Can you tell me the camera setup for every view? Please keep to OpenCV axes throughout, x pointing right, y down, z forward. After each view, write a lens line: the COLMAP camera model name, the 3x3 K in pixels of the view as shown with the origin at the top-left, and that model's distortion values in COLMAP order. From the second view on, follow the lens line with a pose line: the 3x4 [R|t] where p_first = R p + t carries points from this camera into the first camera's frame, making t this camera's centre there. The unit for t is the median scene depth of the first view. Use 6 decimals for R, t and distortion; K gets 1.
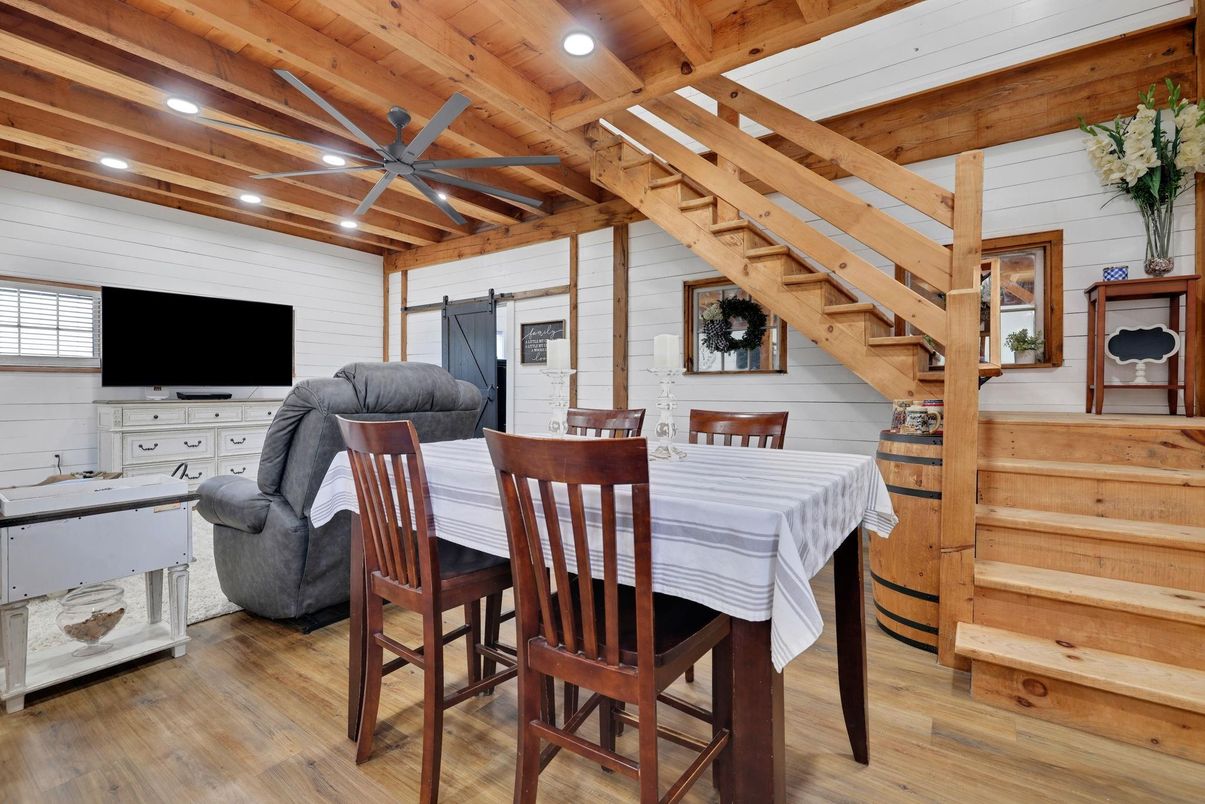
lens RADIAL K [[524.0, 0, 611.1], [0, 524.0, 399.6], [0, 0, 1]] dist [-0.013846, 0.002278]
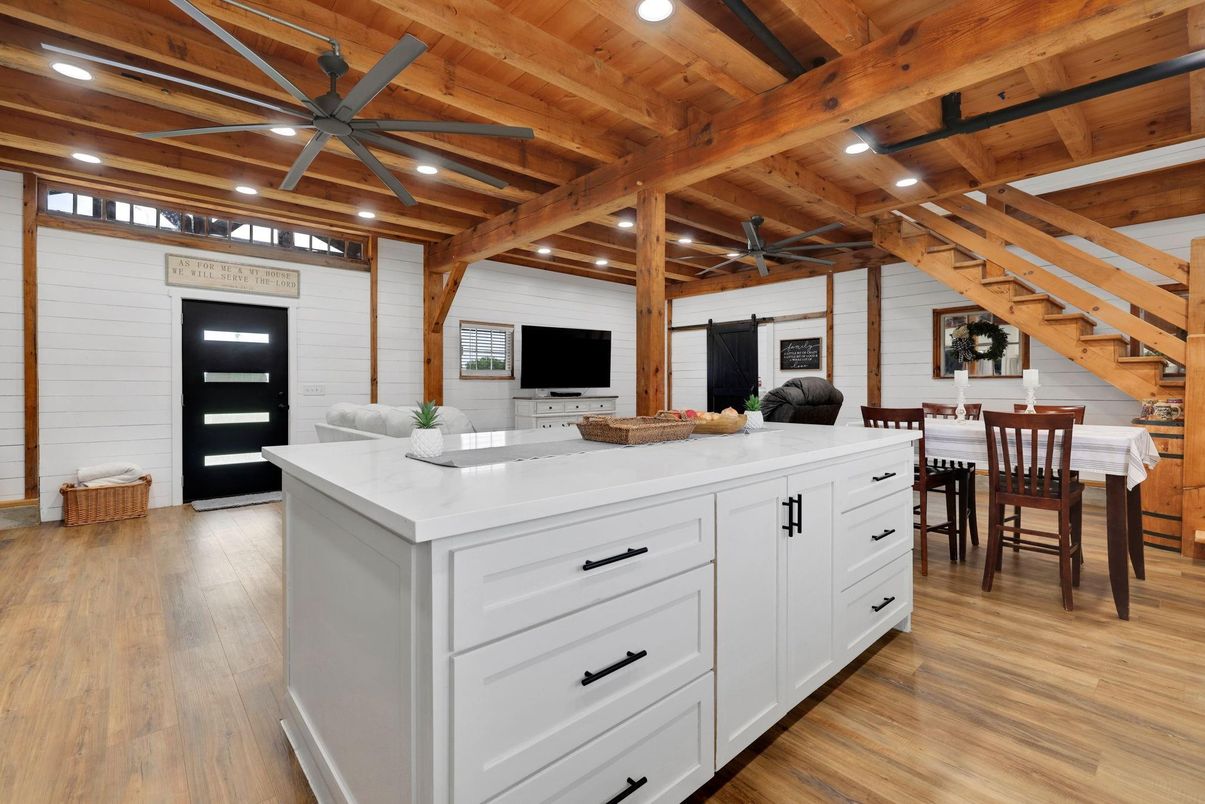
lens RADIAL K [[524.0, 0, 594.0], [0, 524.0, 392.4], [0, 0, 1]] dist [-0.013846, 0.002278]
pose [[0.968427, -0.000764, -0.249297, -0.413199], [-0.000144, 0.999993, -0.003624, -0.008352], [0.249298, 0.003545, 0.968420, -0.567979]]
